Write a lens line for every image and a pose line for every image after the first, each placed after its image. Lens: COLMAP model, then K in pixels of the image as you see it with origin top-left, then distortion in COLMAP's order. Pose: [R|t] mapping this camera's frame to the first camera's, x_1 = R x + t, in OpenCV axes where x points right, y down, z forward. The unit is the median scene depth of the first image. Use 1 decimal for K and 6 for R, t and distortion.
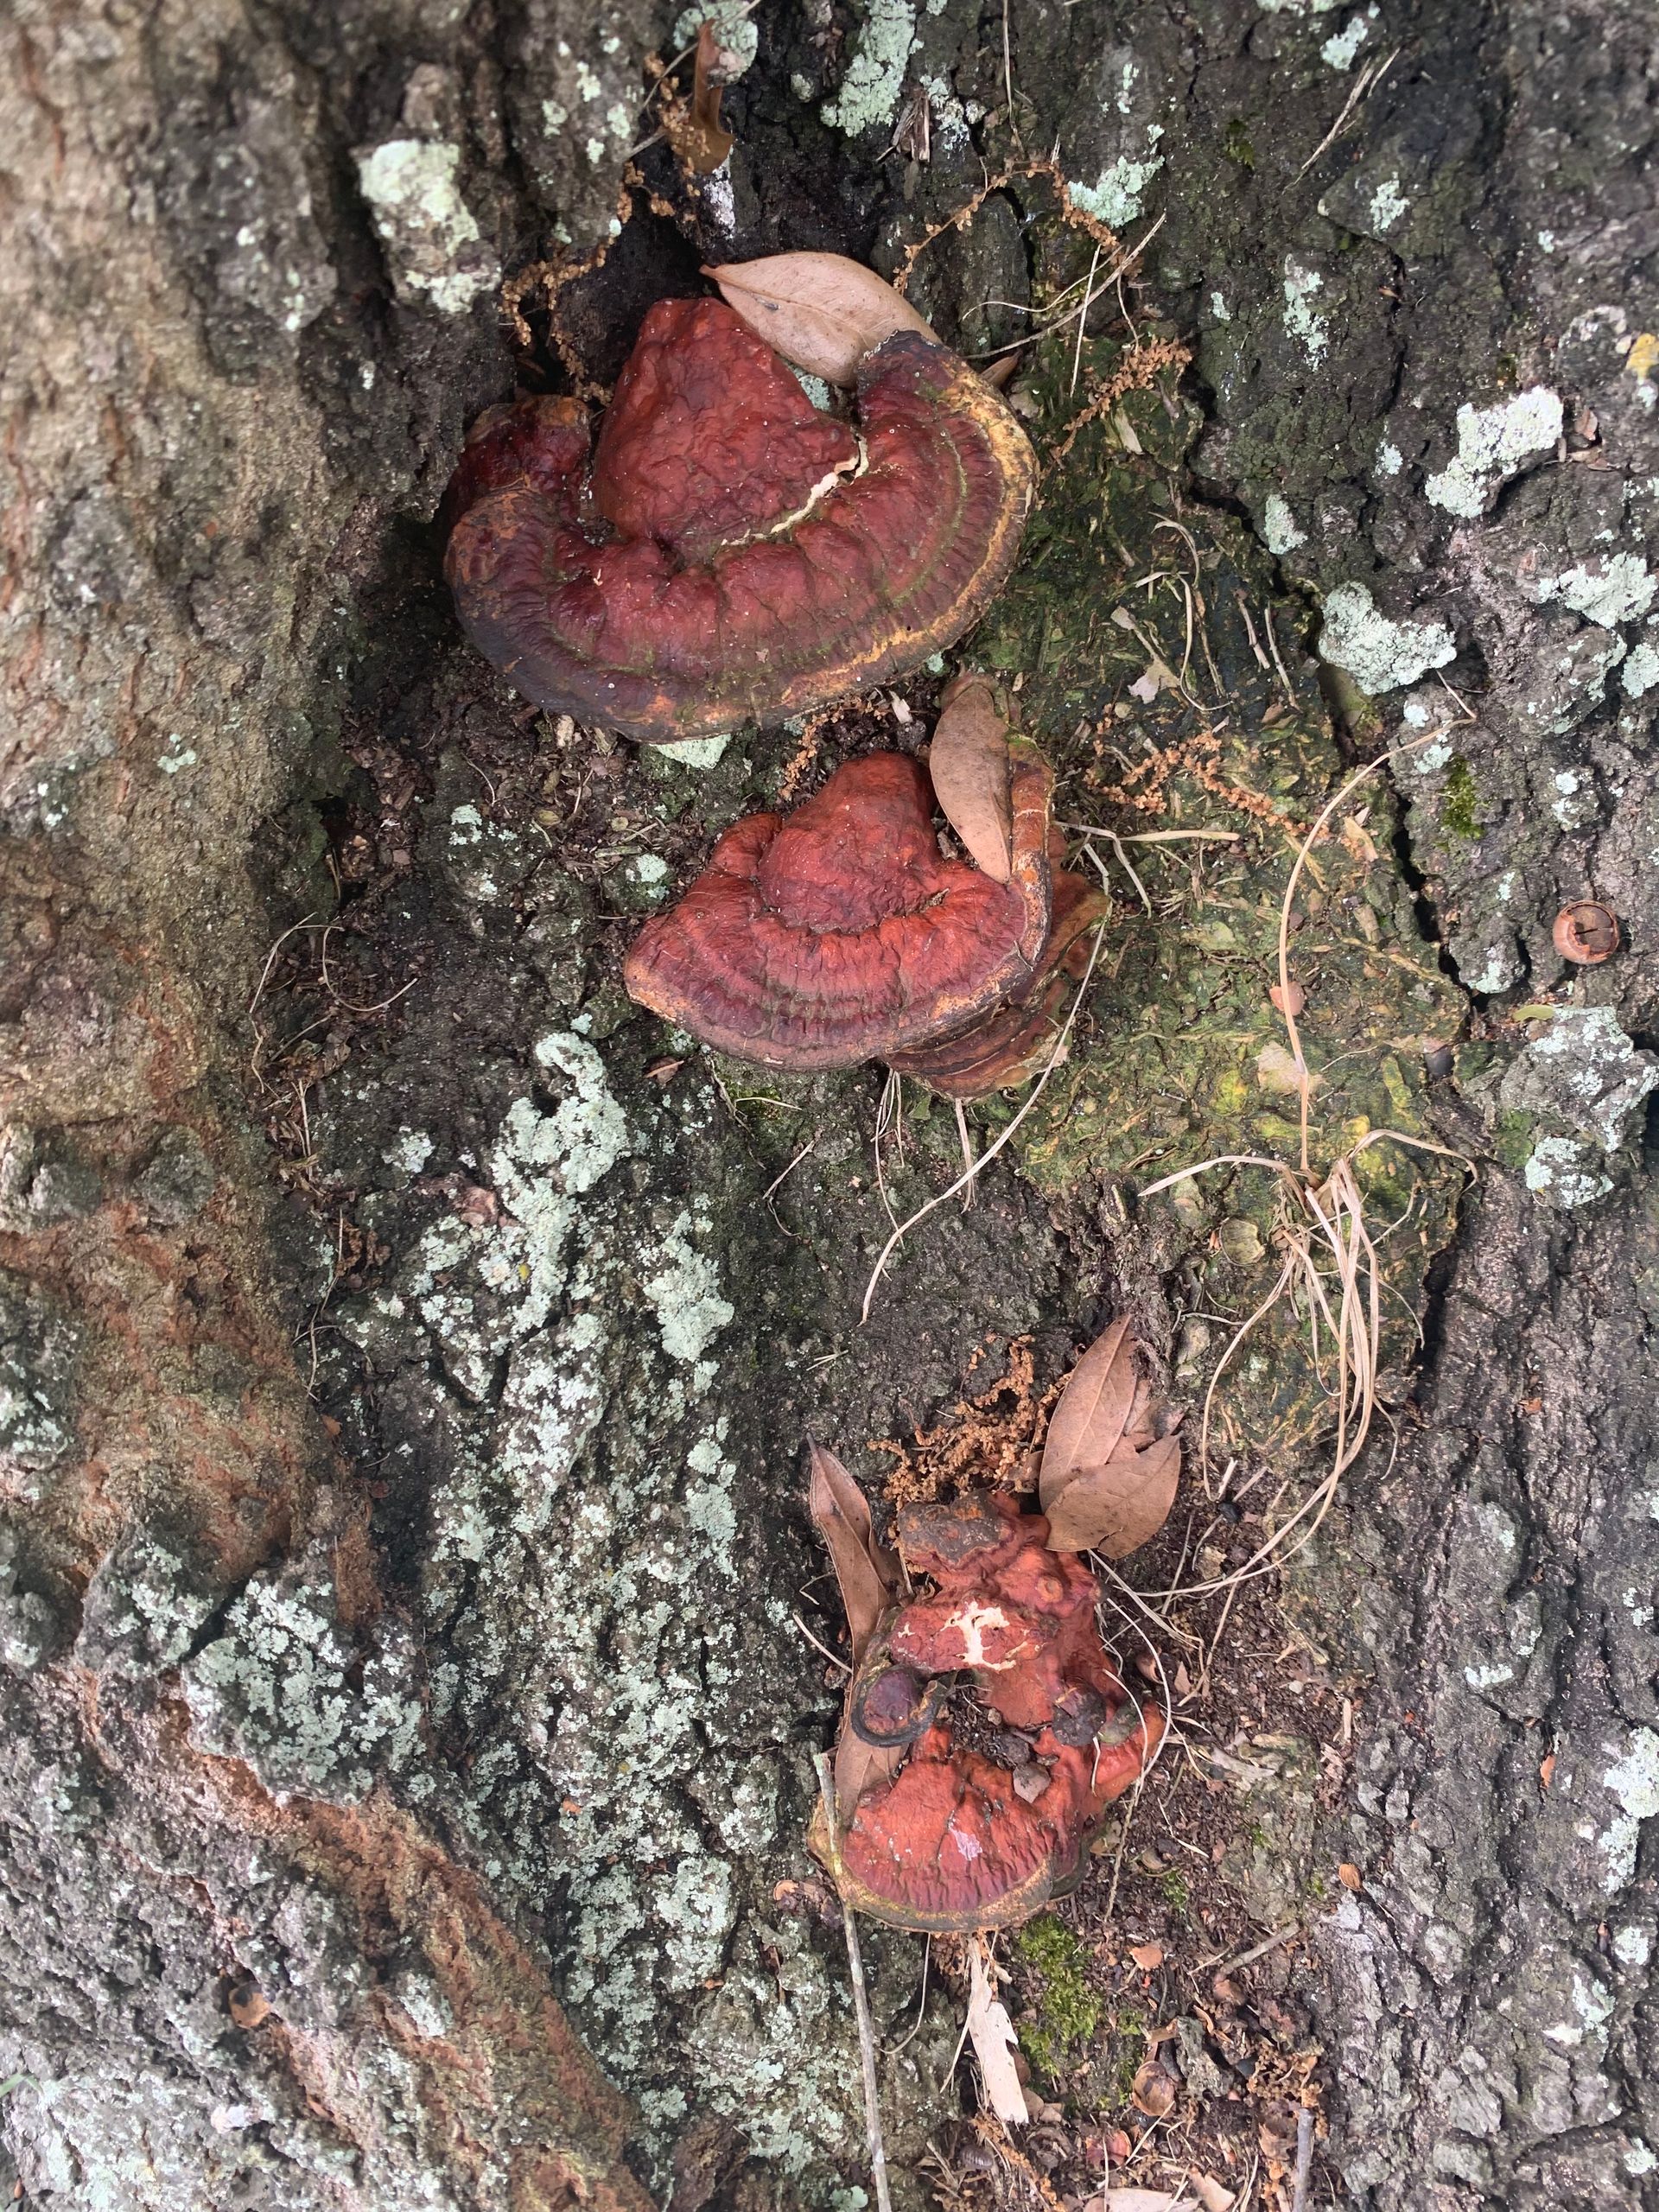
lens RADIAL K [[1768.3, 0, 838.7], [0, 1768.3, 1121.4], [0, 0, 1]] dist [0.006915, -0.006020]
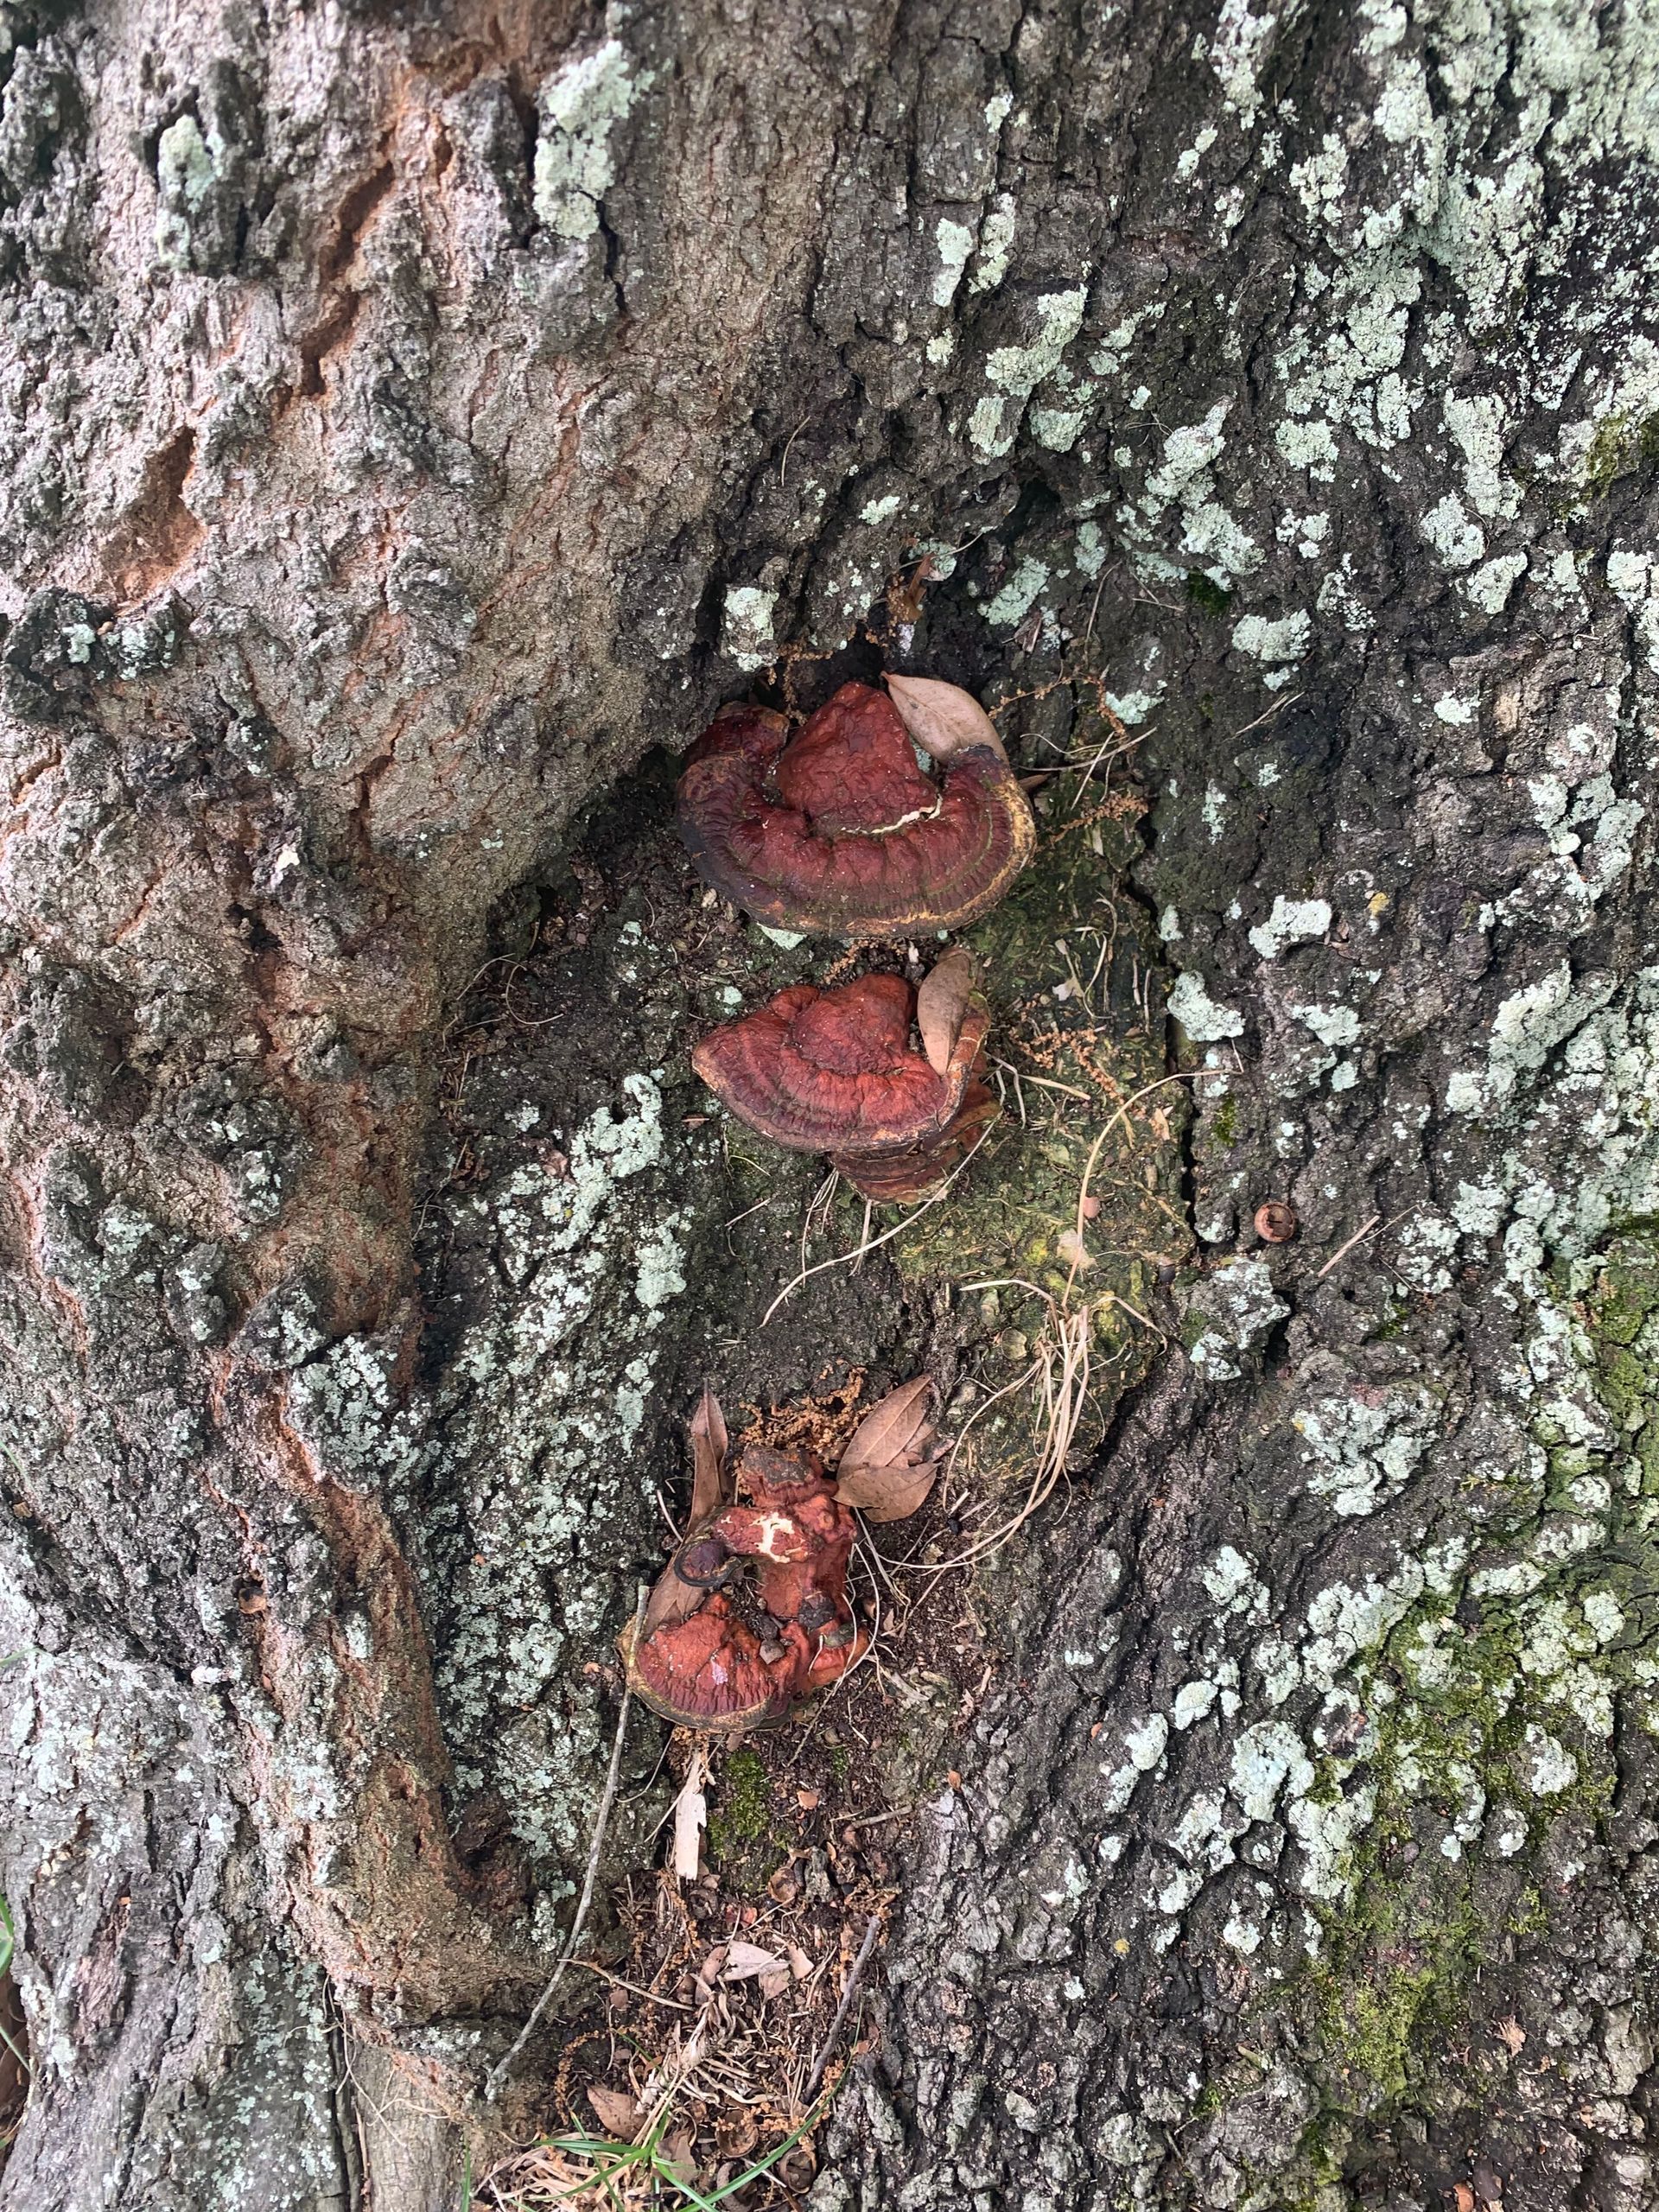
lens RADIAL K [[1768.3, 0, 838.7], [0, 1768.3, 1121.4], [0, 0, 1]] dist [0.006915, -0.006020]
pose [[0.946841, 0.320804, 0.024021, -0.017853], [-0.315817, 0.941143, -0.120457, 0.121922], [-0.061251, 0.106467, 0.992428, -0.560252]]
